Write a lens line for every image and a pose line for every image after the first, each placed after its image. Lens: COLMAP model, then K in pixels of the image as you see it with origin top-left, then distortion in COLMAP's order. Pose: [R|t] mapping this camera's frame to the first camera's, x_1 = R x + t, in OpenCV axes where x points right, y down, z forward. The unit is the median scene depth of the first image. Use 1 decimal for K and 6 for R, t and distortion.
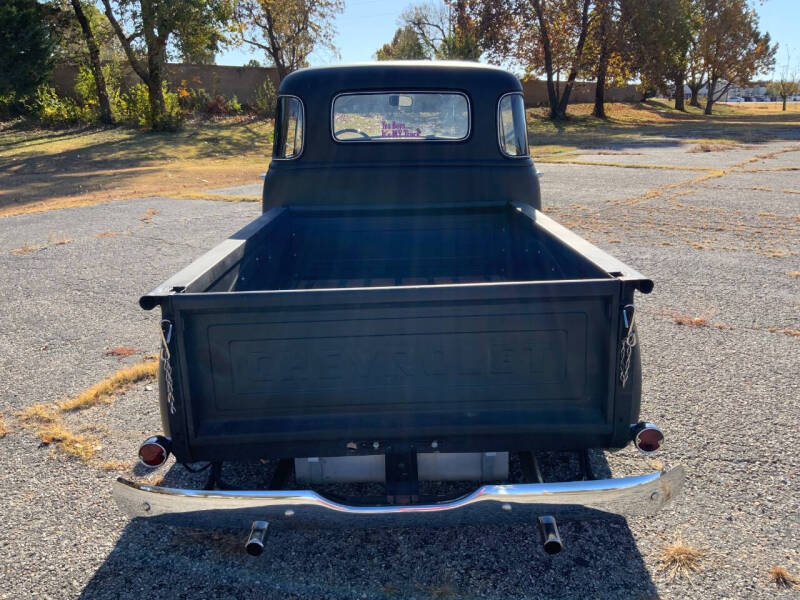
lens RADIAL K [[682.7, 0, 406.3], [0, 682.7, 322.8], [0, 0, 1]] dist [0.032080, -0.070256]
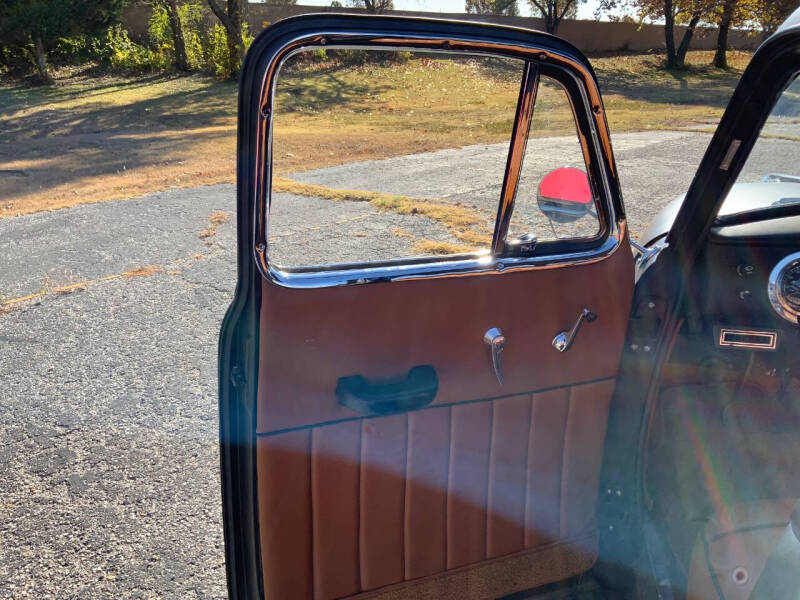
lens RADIAL K [[682.7, 0, 386.4], [0, 682.7, 302.1], [0, 0, 1]] dist [0.032080, -0.070256]
pose [[0.991063, 0.052822, -0.122488, -0.042203], [-0.047181, 0.997708, 0.048505, -0.042176], [0.124769, -0.042293, 0.991284, 0.123641]]
